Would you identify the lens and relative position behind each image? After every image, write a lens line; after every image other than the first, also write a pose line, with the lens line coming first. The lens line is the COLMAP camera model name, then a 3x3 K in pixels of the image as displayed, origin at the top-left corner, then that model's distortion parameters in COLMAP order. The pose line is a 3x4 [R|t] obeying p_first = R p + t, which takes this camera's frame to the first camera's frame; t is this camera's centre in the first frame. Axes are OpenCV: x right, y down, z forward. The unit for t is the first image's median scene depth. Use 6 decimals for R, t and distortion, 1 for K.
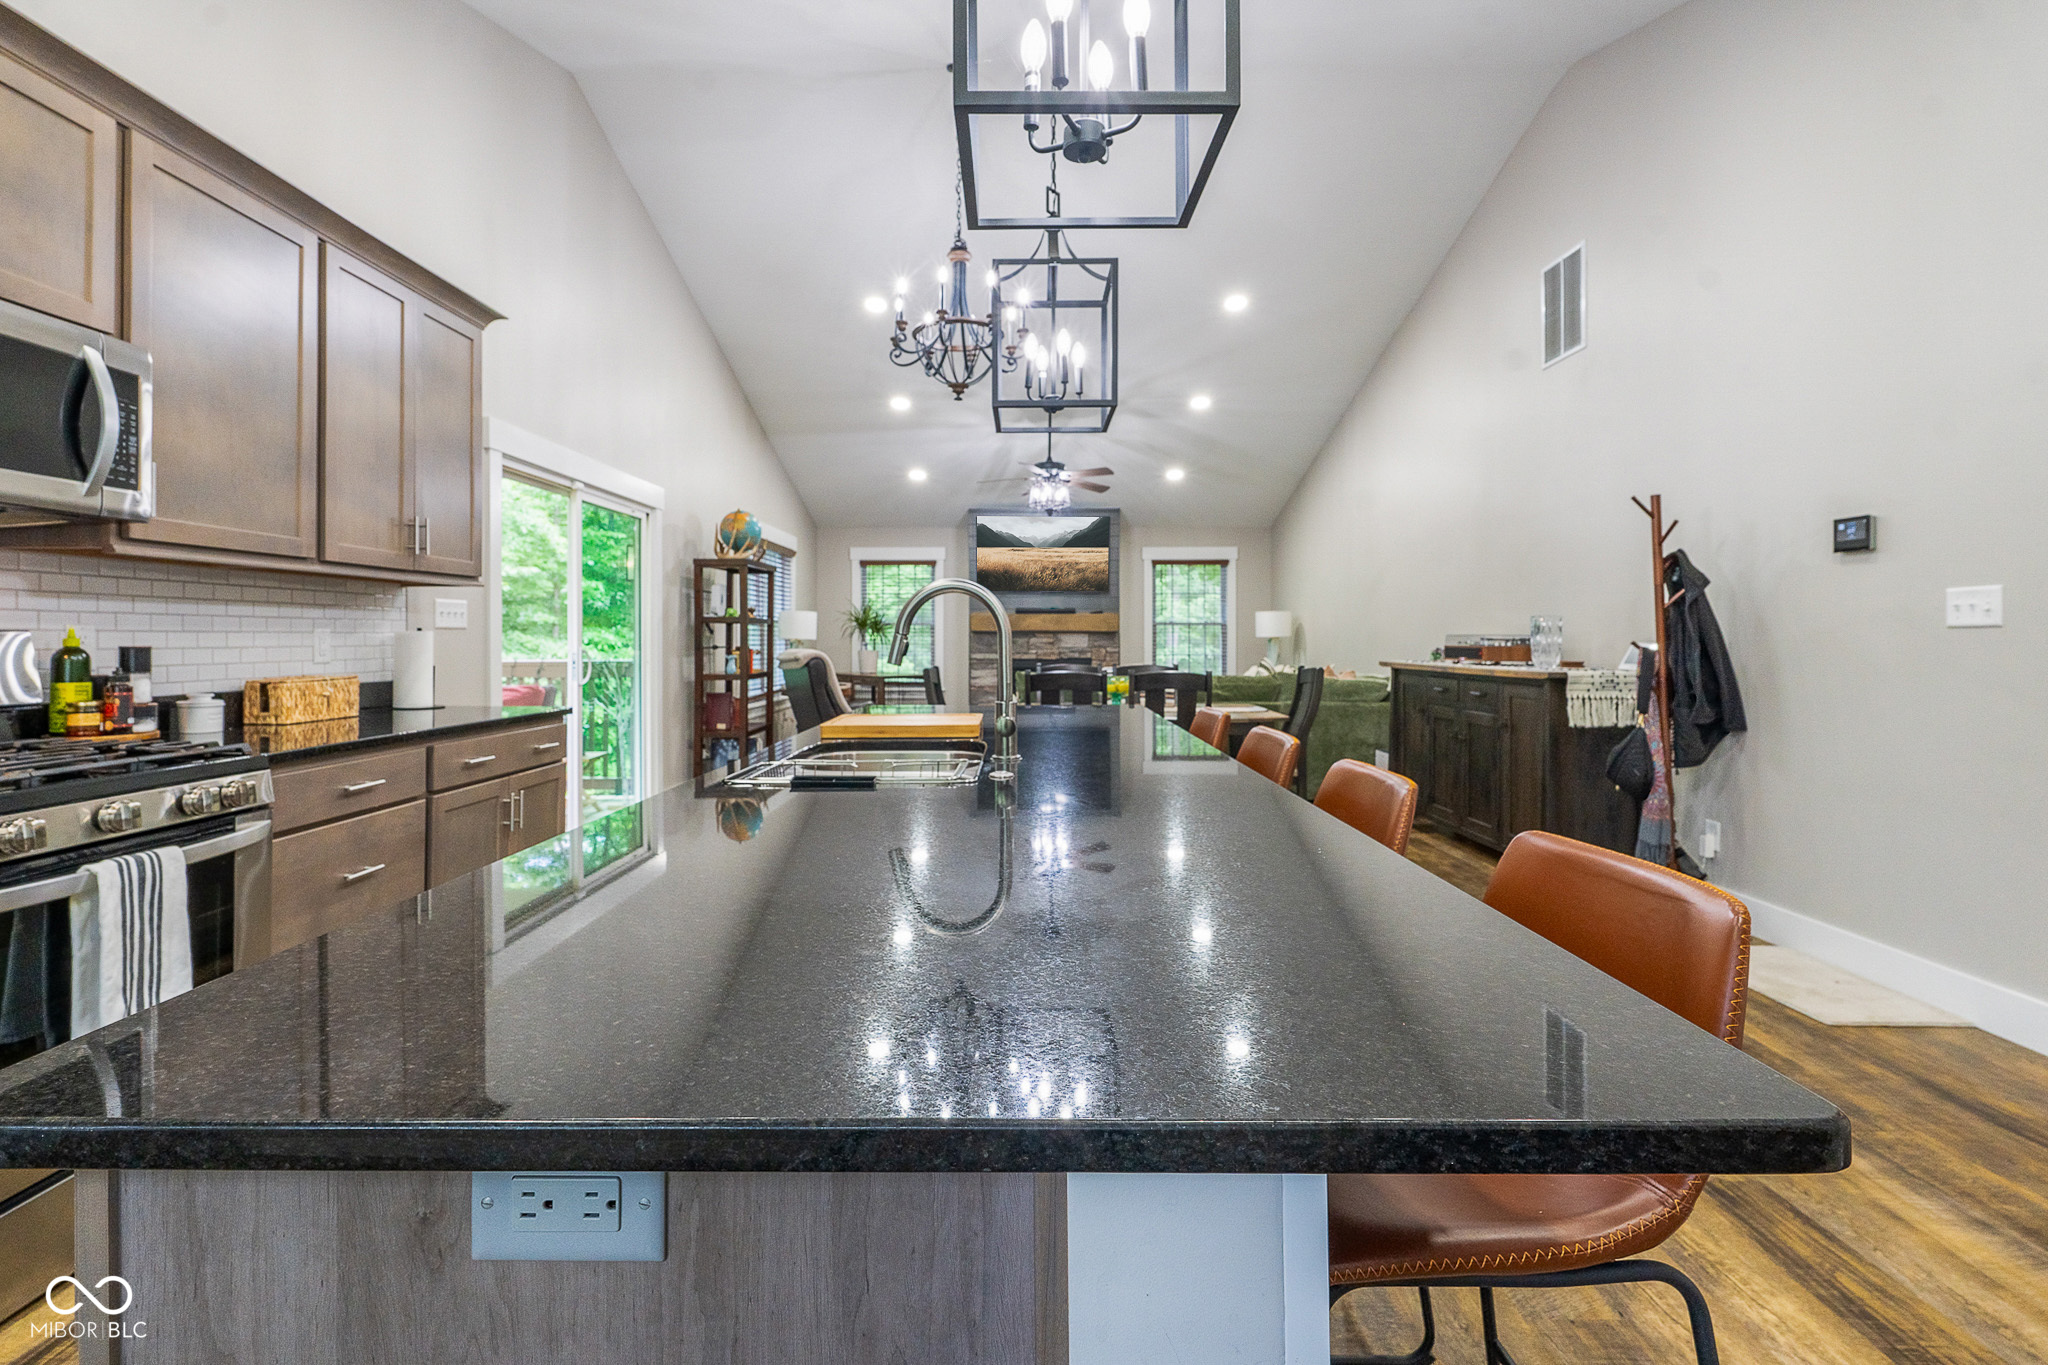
lens RADIAL K [[926.3, 0, 1002.5], [0, 926.3, 646.8], [0, 0, 1]] dist [-0.001337, 0.001033]
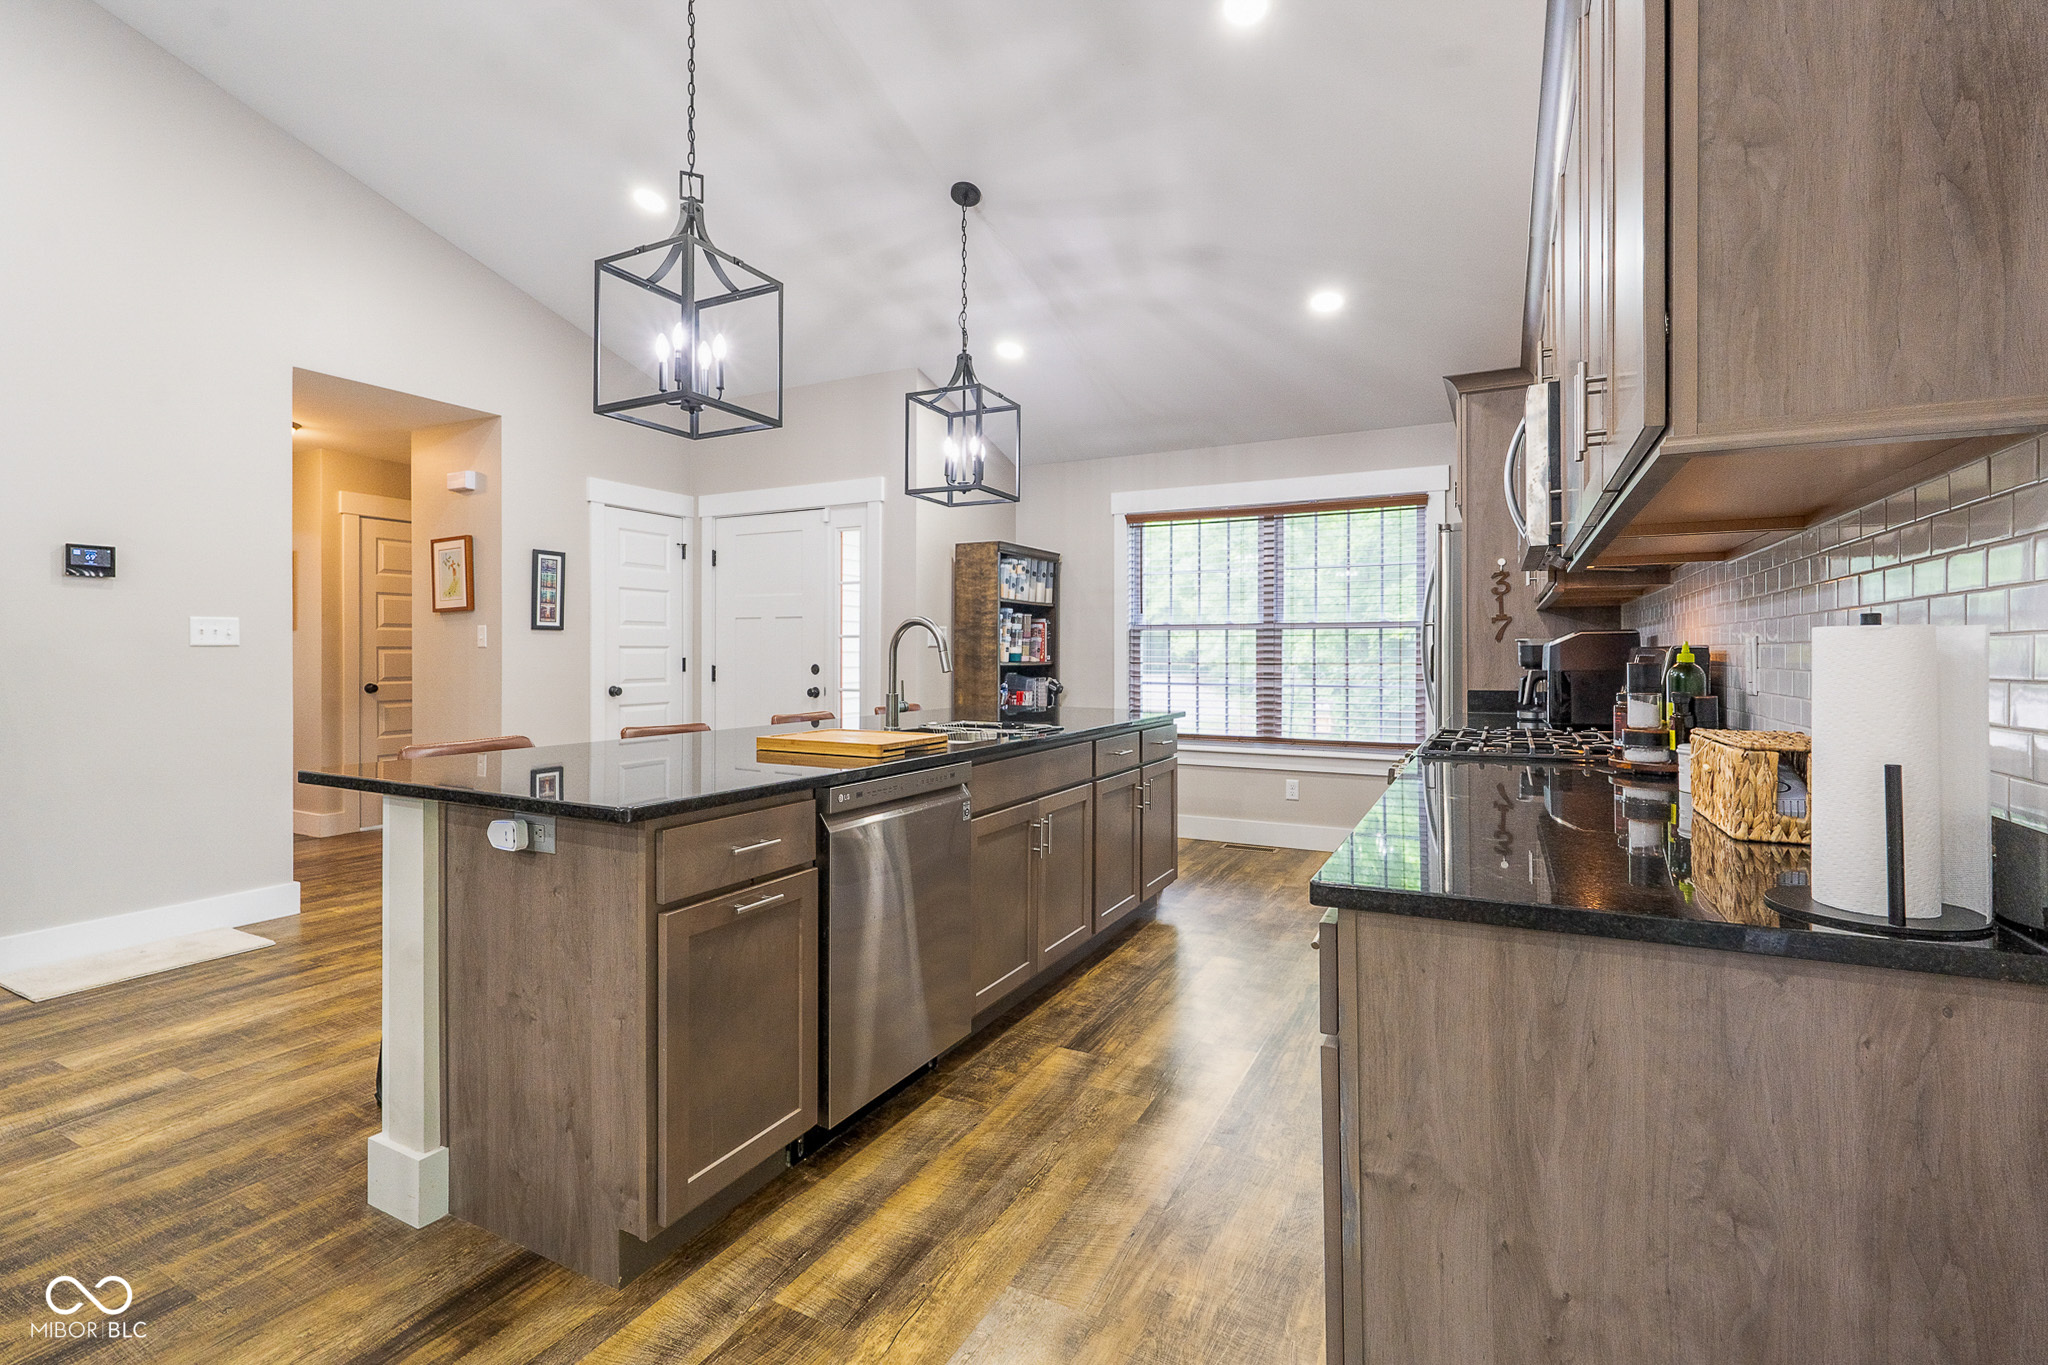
lens RADIAL K [[926.3, 0, 1016.1], [0, 926.3, 660.9], [0, 0, 1]] dist [-0.001337, 0.001033]
pose [[-0.897876, -0.003723, 0.440232, -0.195634], [0.003595, 0.999869, 0.015786, -0.004524], [-0.440233, 0.015757, -0.897745, 0.502926]]
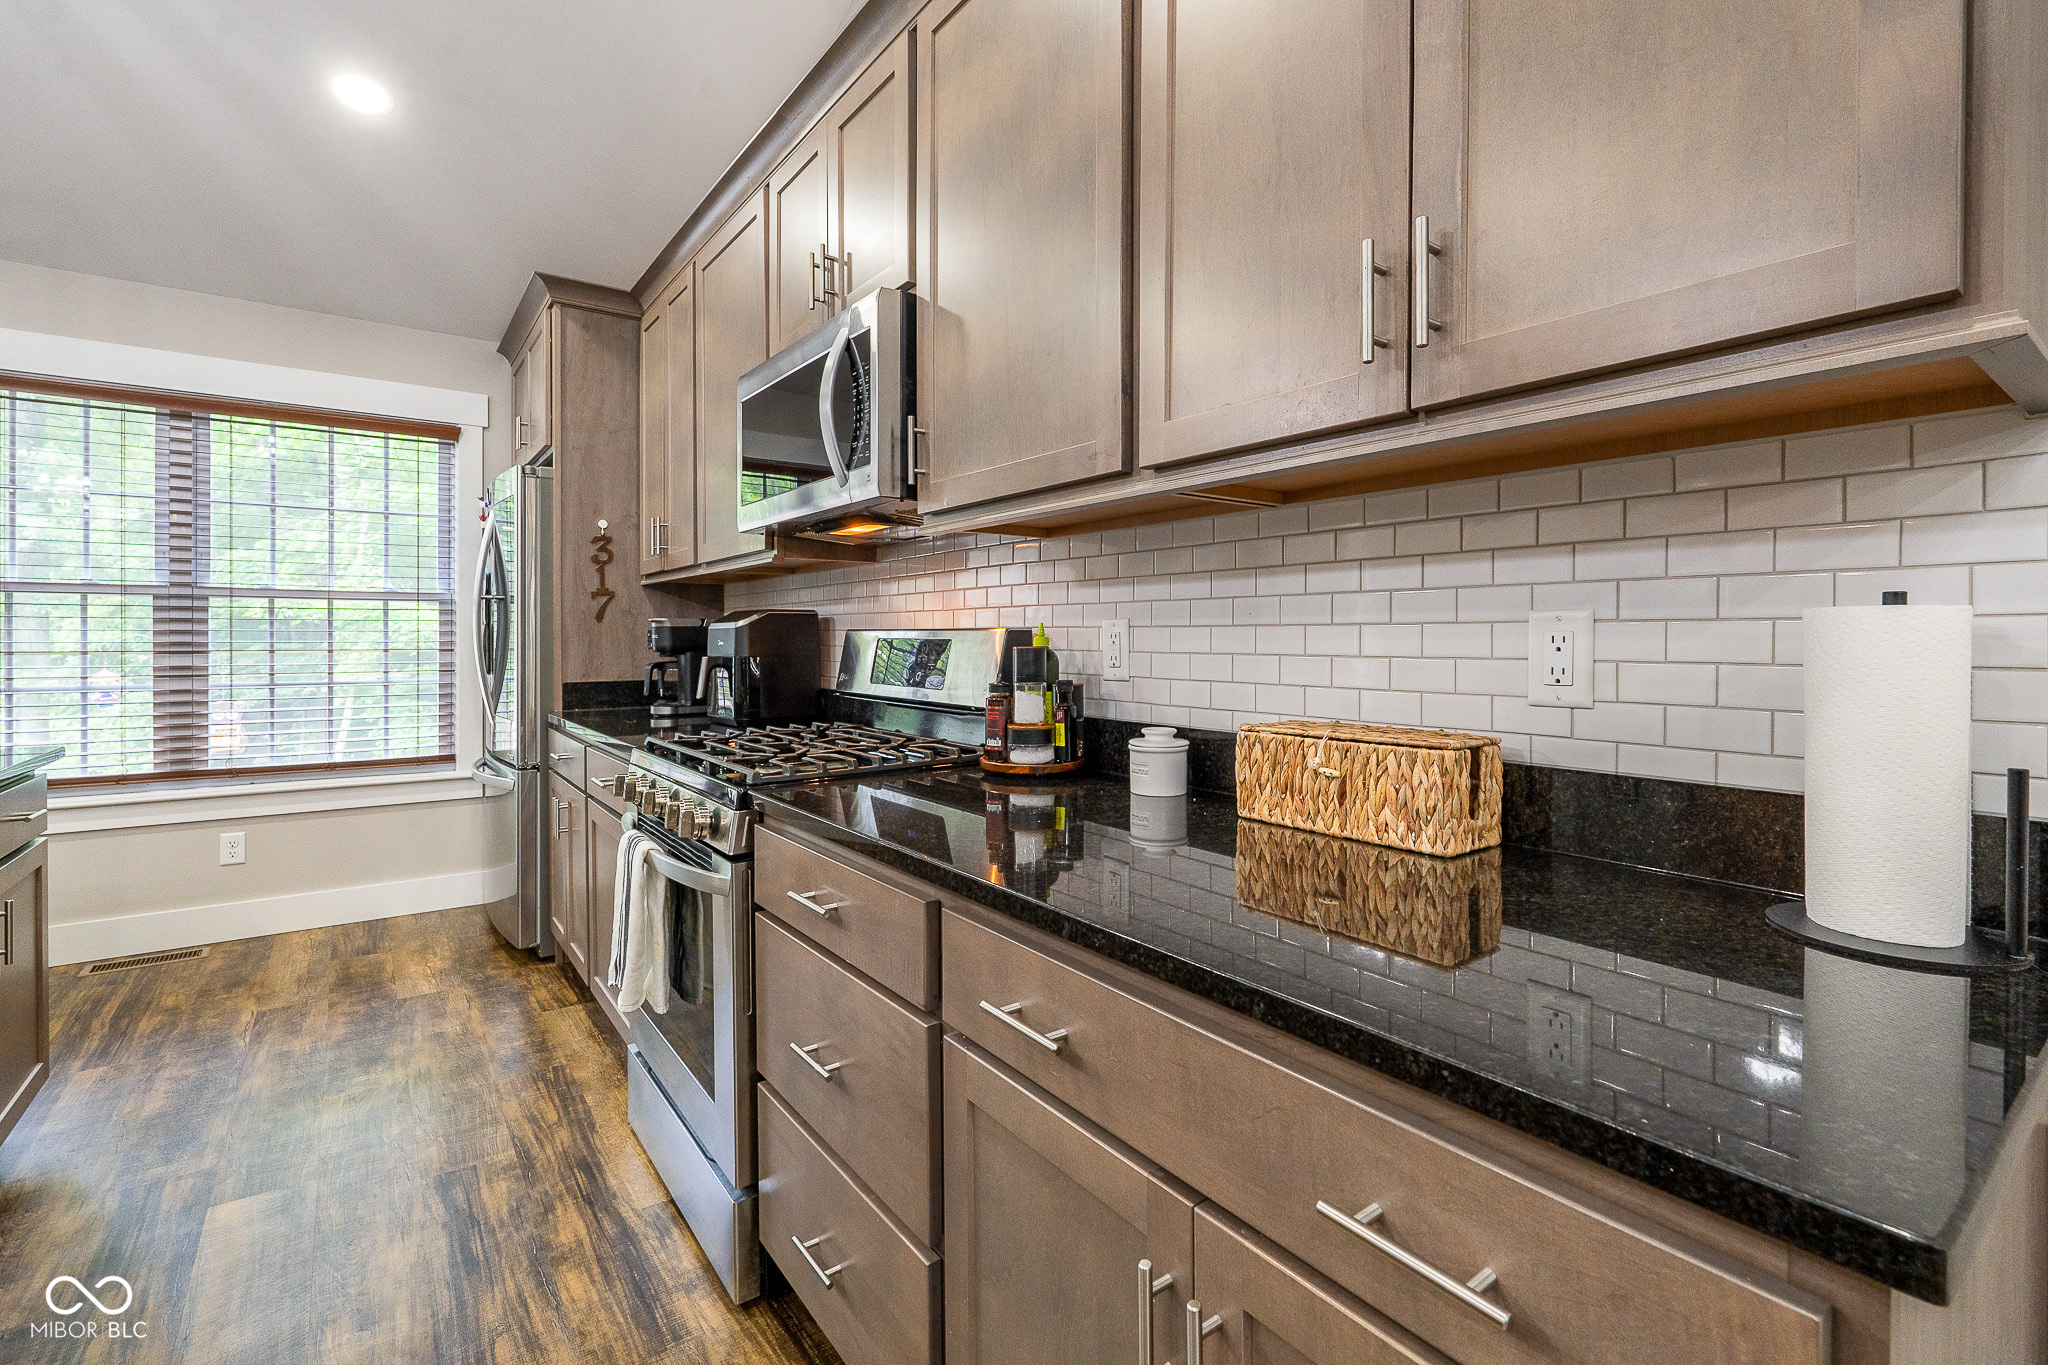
lens RADIAL K [[926.3, 0, 1028.2], [0, 926.3, 641.0], [0, 0, 1]] dist [-0.001337, 0.001033]
pose [[-0.790349, -0.001025, -0.612657, -0.118140], [-0.008661, 0.999917, 0.009500, -0.003181], [0.612596, 0.012814, -0.790292, 0.391091]]
